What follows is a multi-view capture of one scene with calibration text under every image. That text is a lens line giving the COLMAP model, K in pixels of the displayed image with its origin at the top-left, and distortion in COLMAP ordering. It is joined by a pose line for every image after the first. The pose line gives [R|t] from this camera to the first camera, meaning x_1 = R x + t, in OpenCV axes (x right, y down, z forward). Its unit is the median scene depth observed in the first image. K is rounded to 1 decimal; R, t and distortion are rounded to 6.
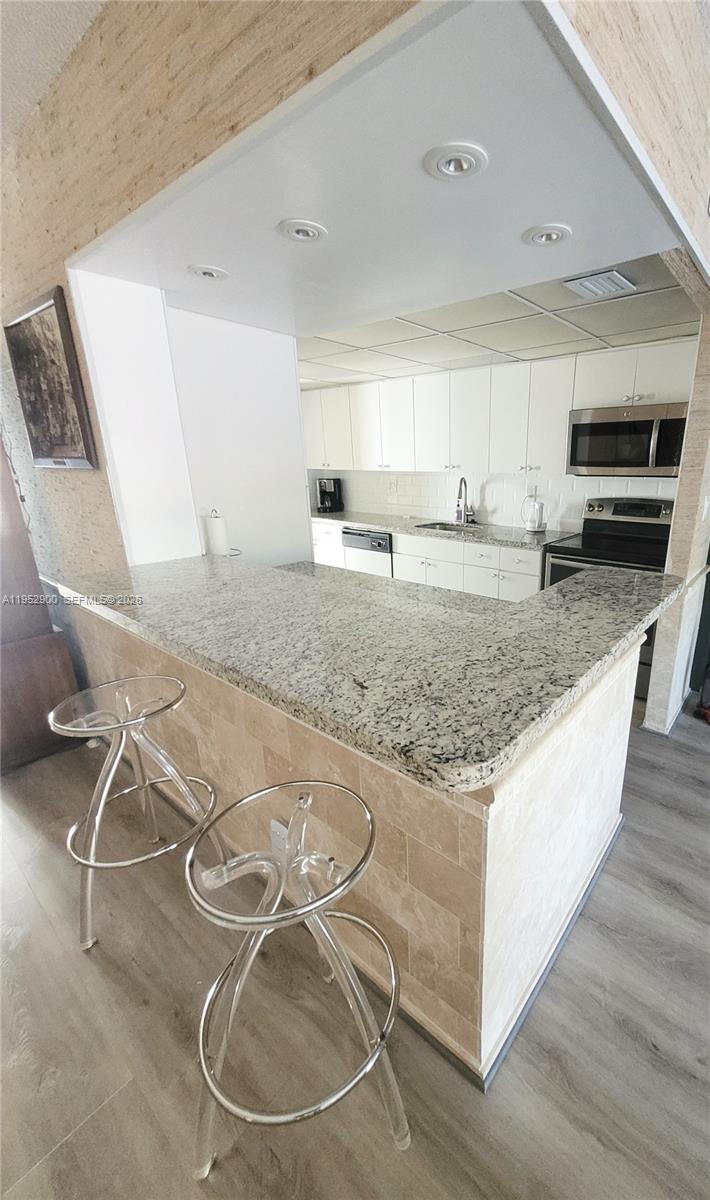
lens RADIAL K [[471.0, 0, 355.0], [0, 471.0, 600.0], [0, 0, 1]] dist [-0.000059, -0.000015]
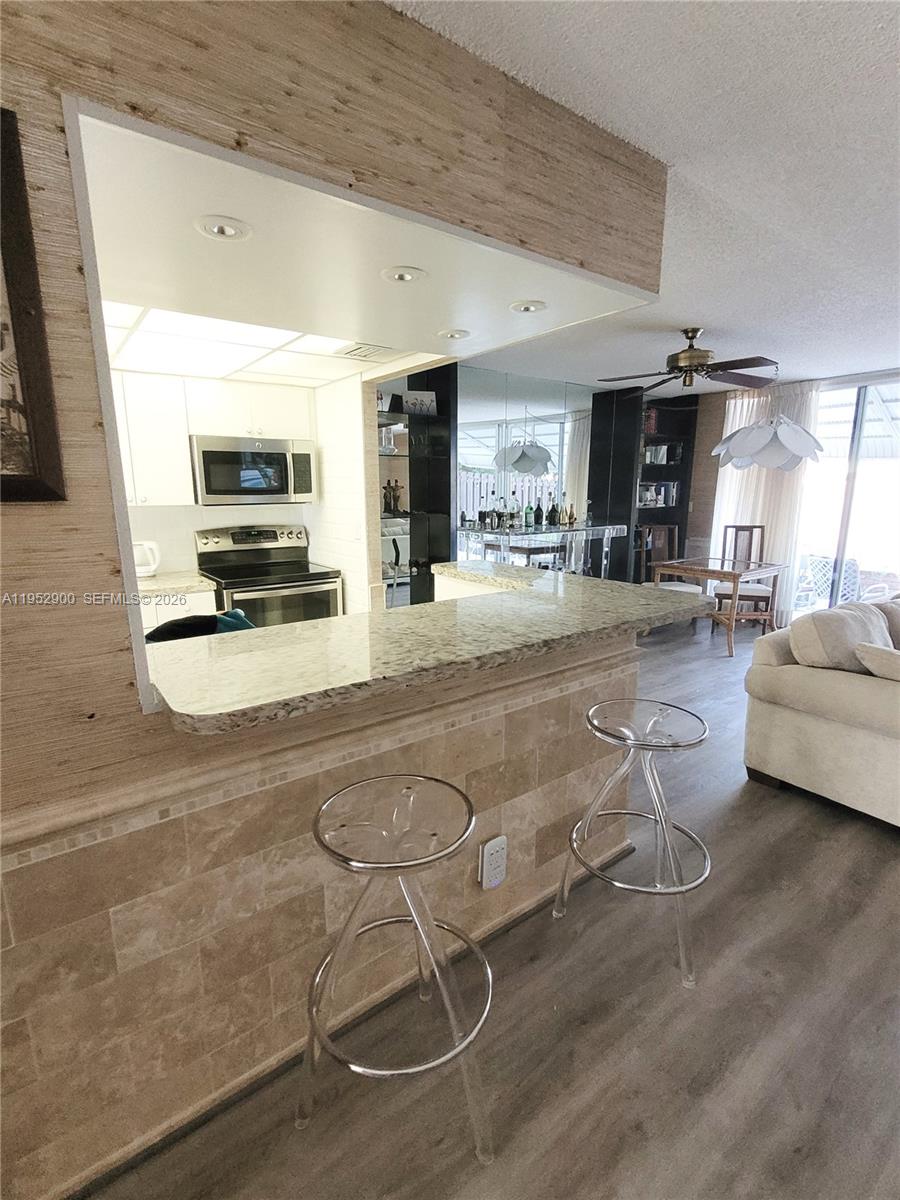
lens RADIAL K [[579.9, 0, 450.0], [0, 579.9, 600.0], [0, 0, 1]] dist [0.013802, 0.000007]
pose [[0.205513, -0.188510, 0.960327, -1.524369], [0.291356, 0.948564, 0.123850, -0.217778], [-0.934278, 0.254345, 0.249865, 0.754792]]
